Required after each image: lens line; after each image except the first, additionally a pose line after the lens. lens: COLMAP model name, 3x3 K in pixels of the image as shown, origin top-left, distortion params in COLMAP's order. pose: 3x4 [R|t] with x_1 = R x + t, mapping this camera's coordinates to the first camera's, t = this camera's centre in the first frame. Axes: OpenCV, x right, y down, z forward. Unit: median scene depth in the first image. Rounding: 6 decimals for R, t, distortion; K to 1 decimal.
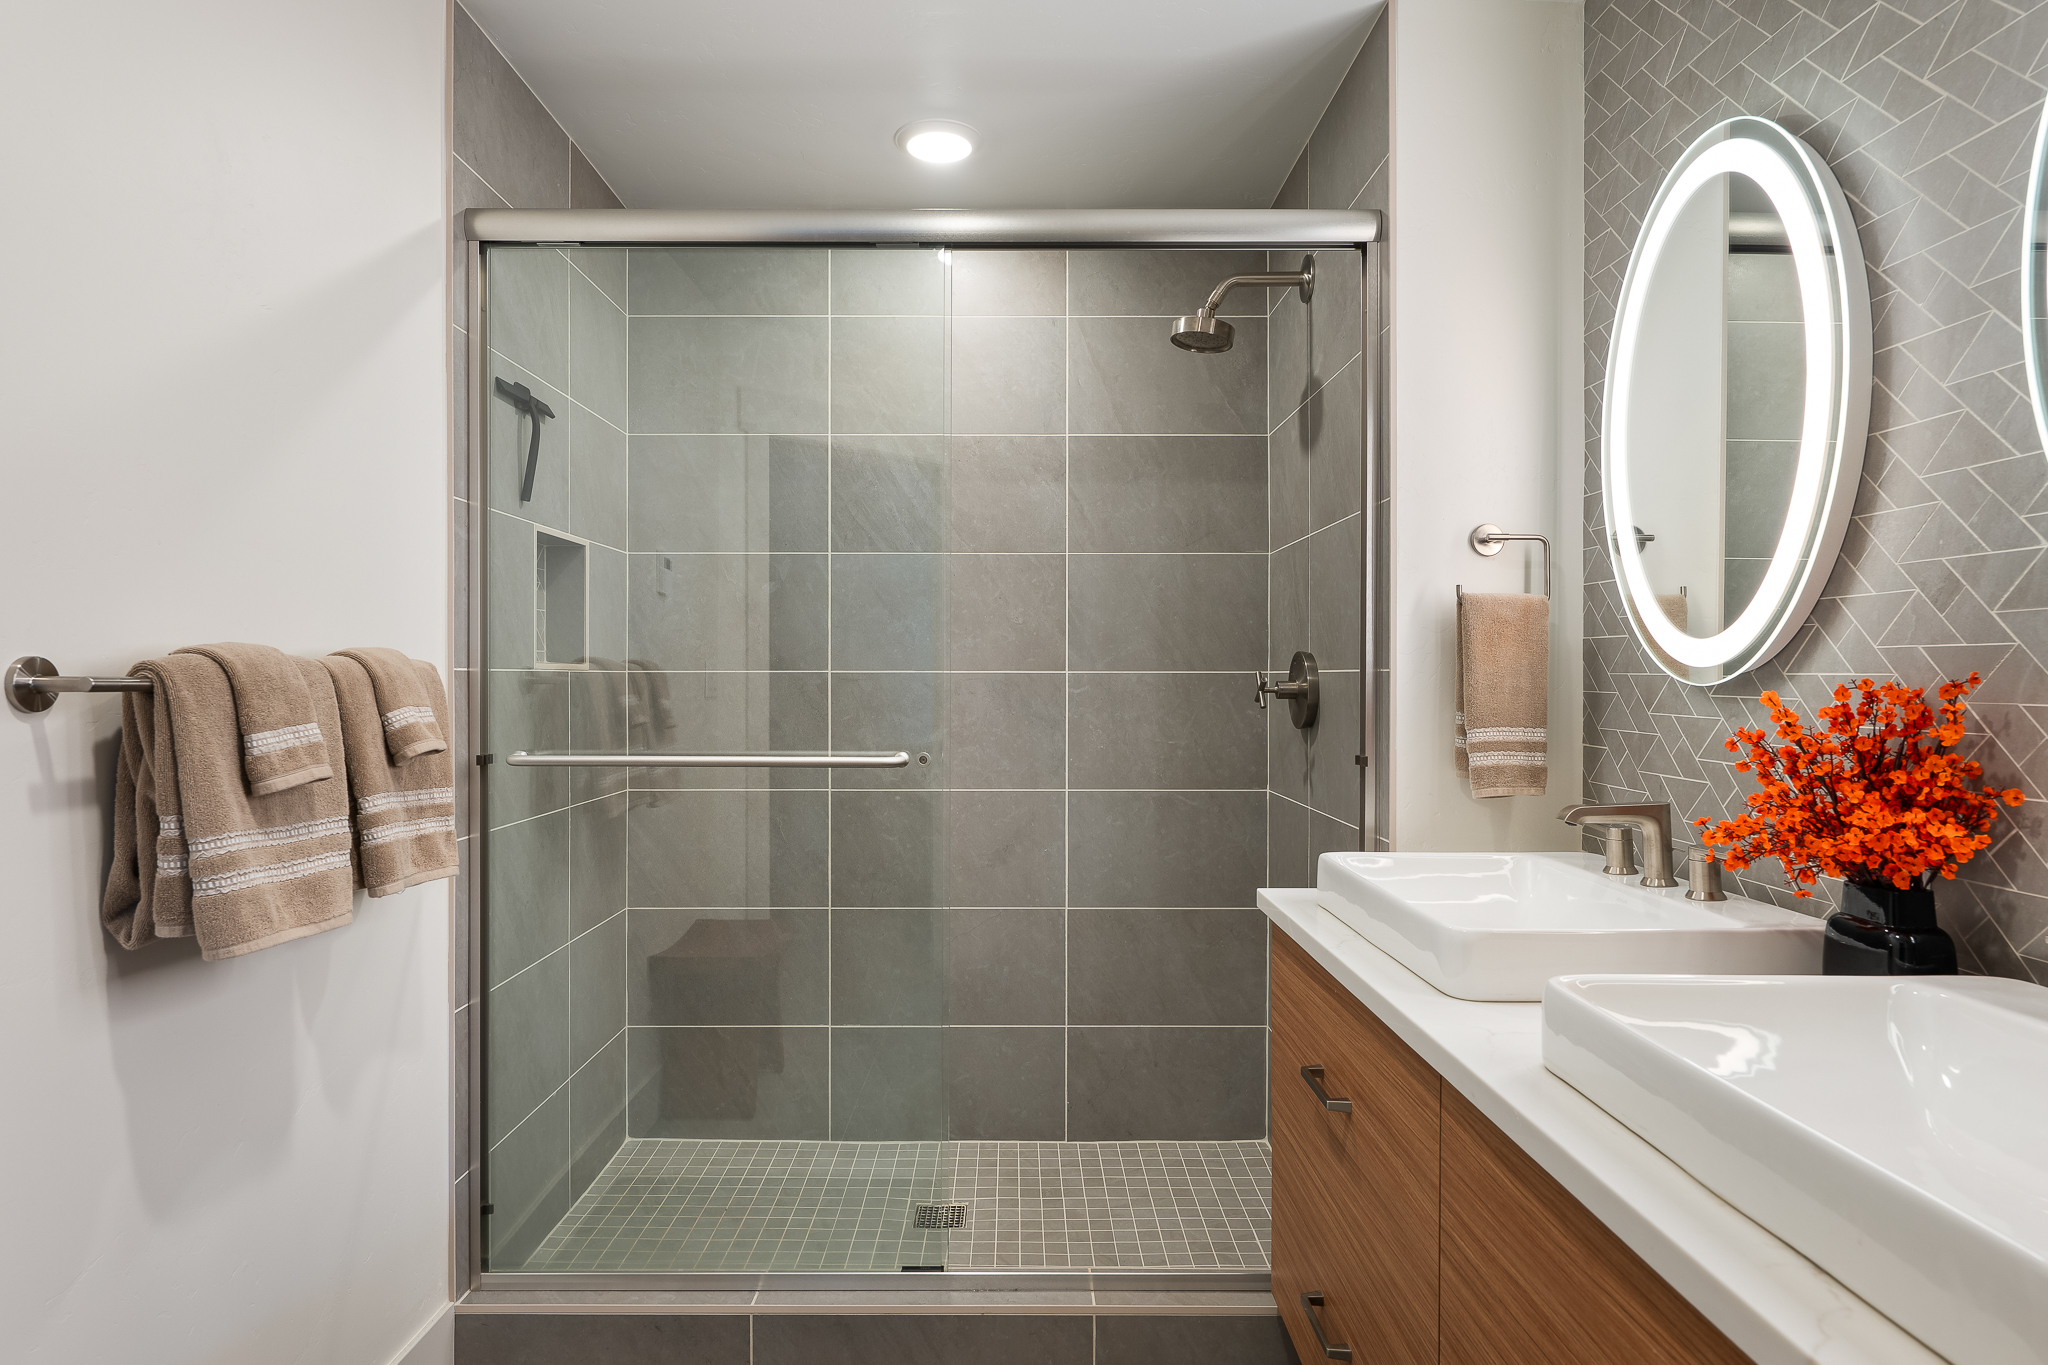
lens RADIAL K [[1129.8, 0, 1021.4], [0, 1129.8, 678.7], [0, 0, 1]] dist [0.001714, -0.000343]
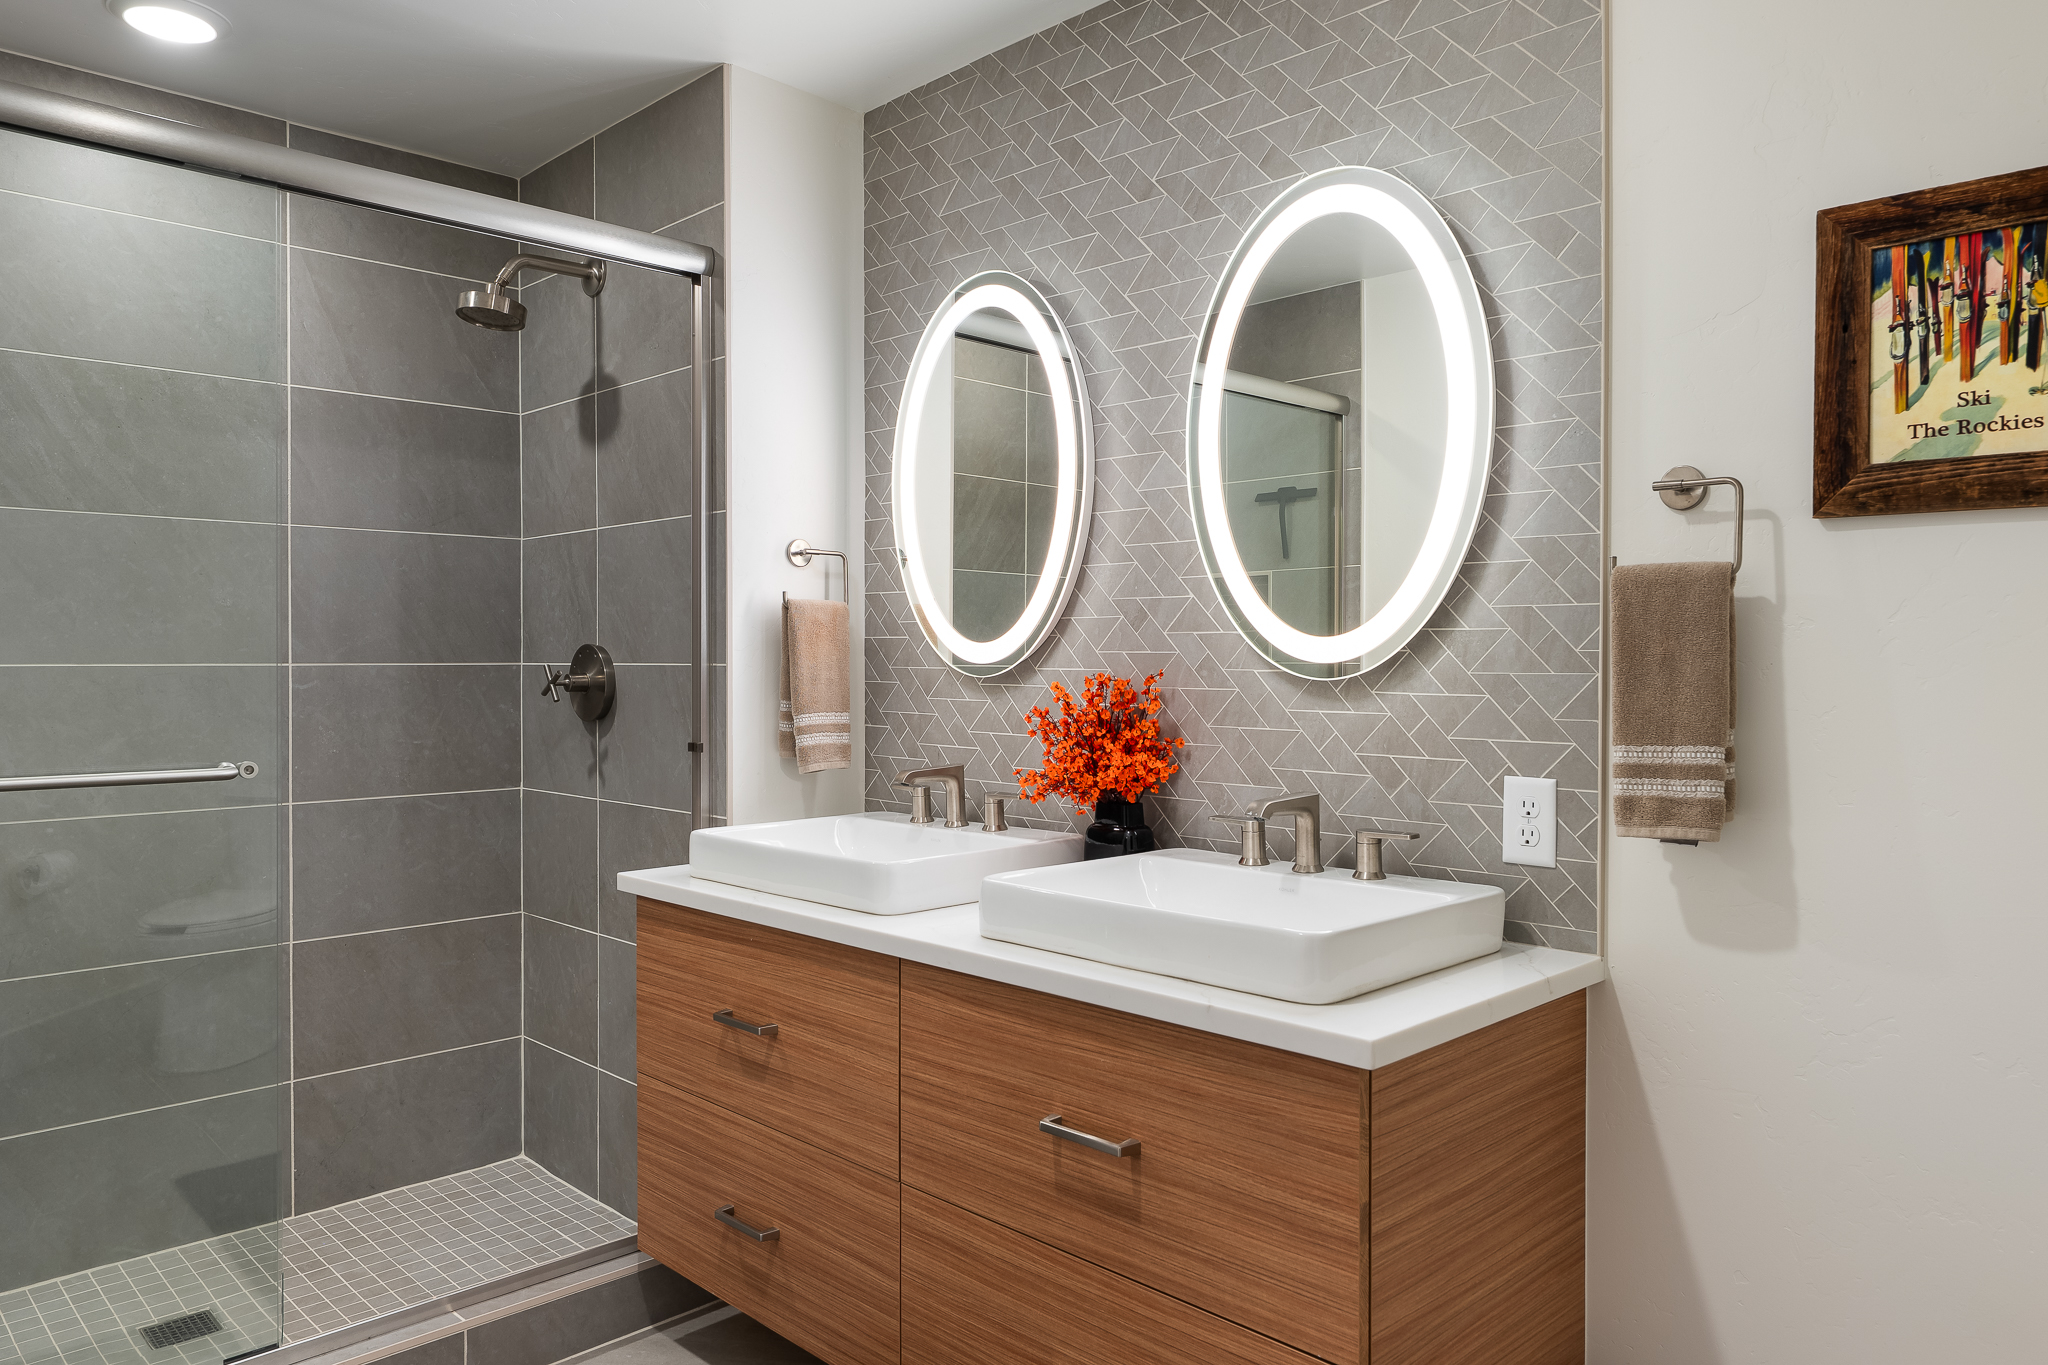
lens RADIAL K [[1375.8, 0, 1021.7], [0, 1375.8, 665.0], [0, 0, 1]] dist [0.001235, 0.004372]
pose [[0.720318, -0.005200, 0.693625, -0.411113], [0.003266, 0.999986, 0.004105, -0.011989], [-0.693637, -0.000692, 0.720325, -0.184491]]
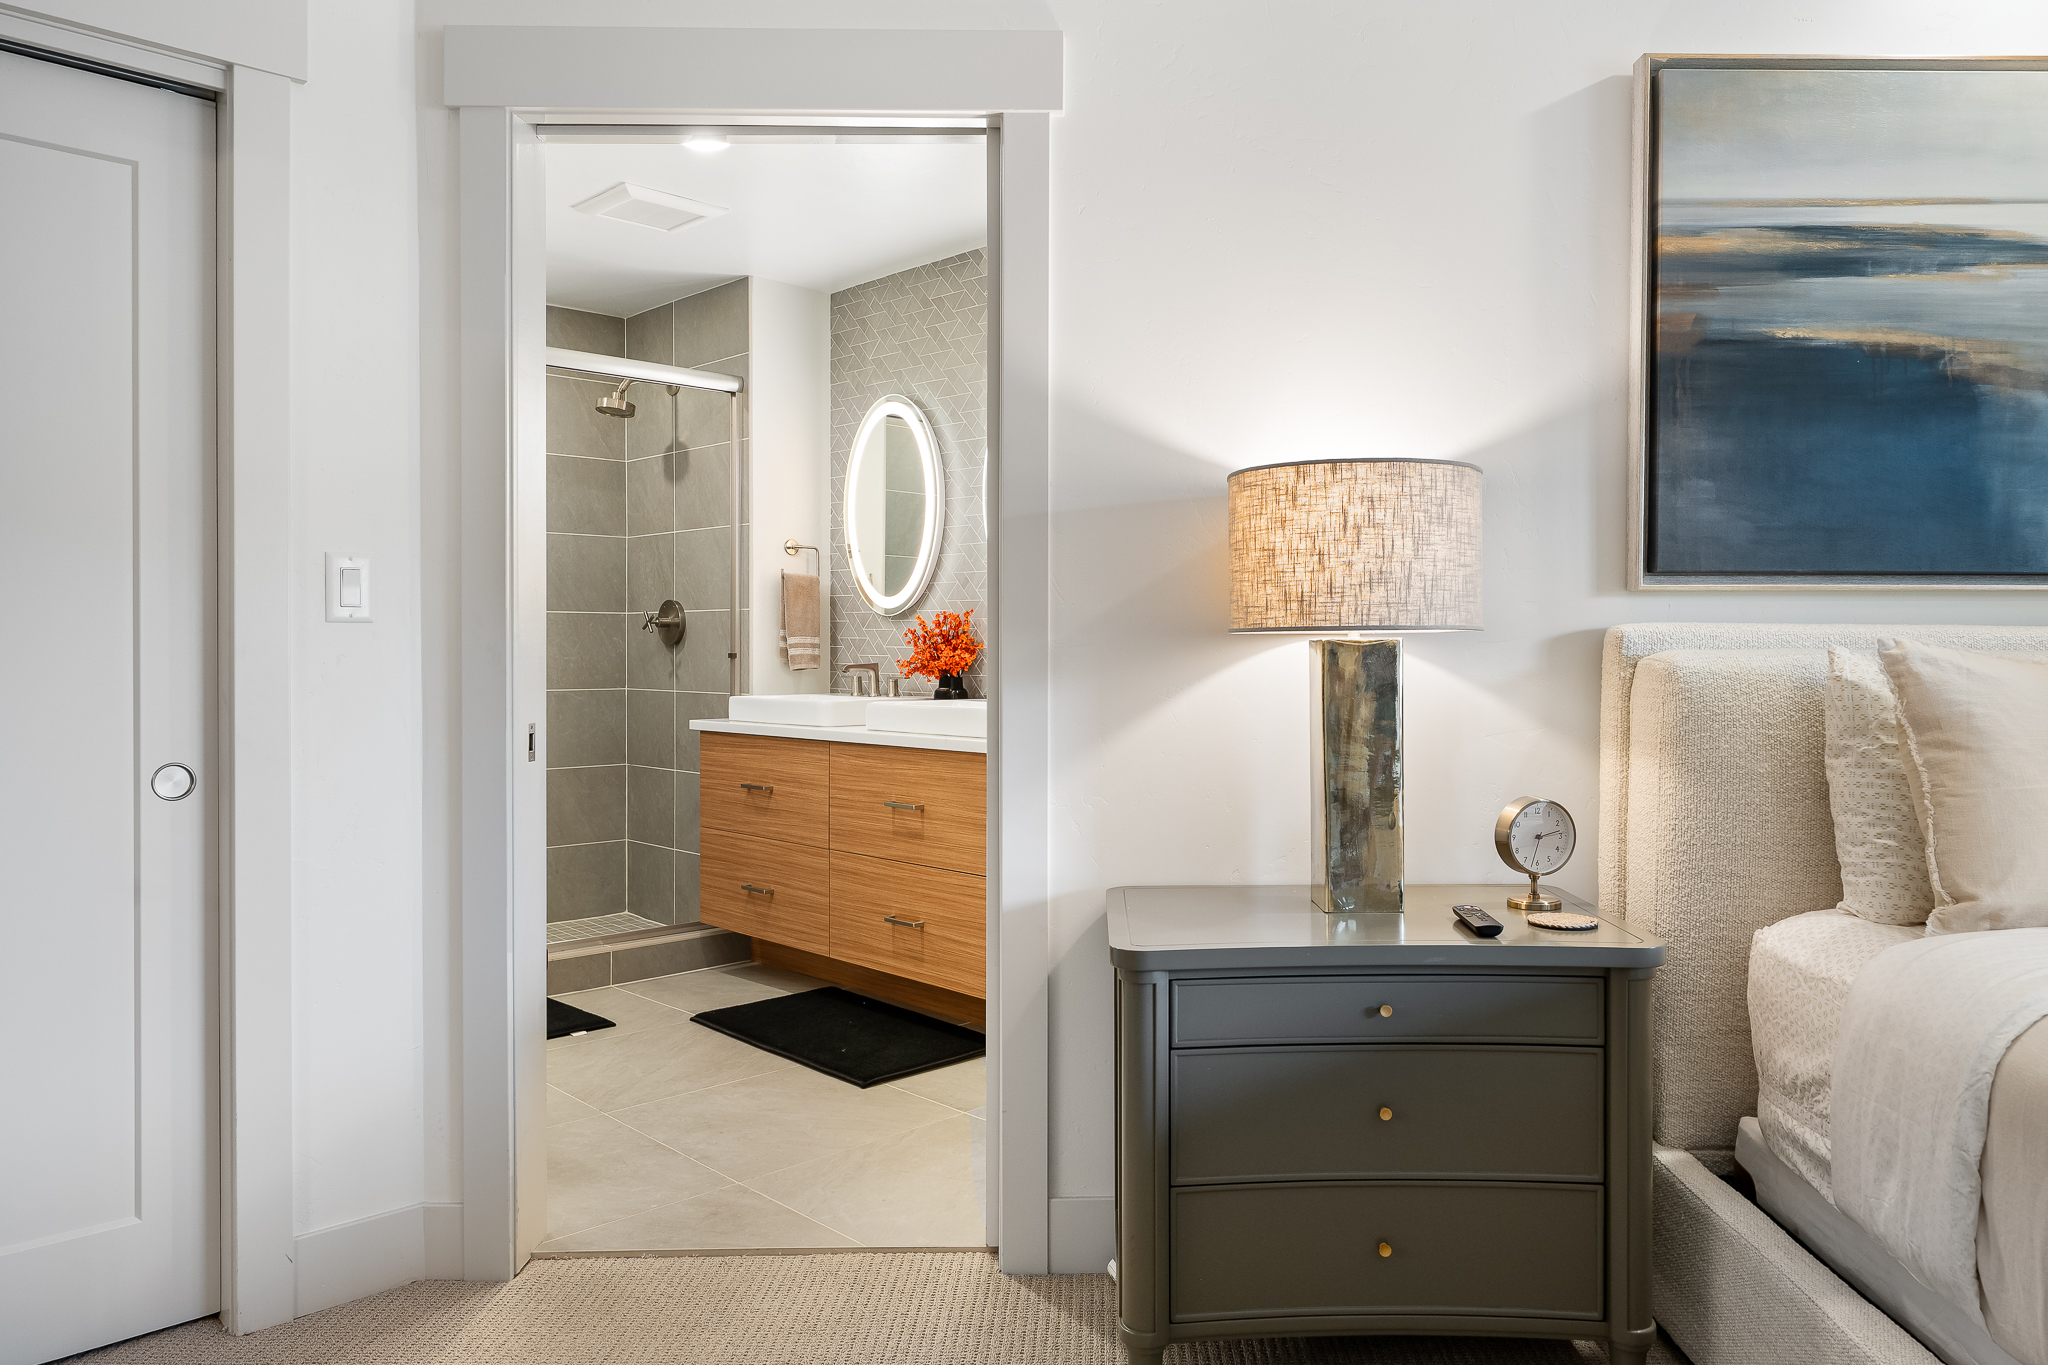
lens RADIAL K [[1392.1, 0, 1081.3], [0, 1392.1, 661.0], [0, 0, 1]] dist [-0.002828, -0.000004]
pose [[0.712486, -0.006302, 0.701658, -1.000706], [0.000079, 0.999960, 0.008901, 0.062996], [-0.701687, -0.006286, 0.712458, -1.190217]]
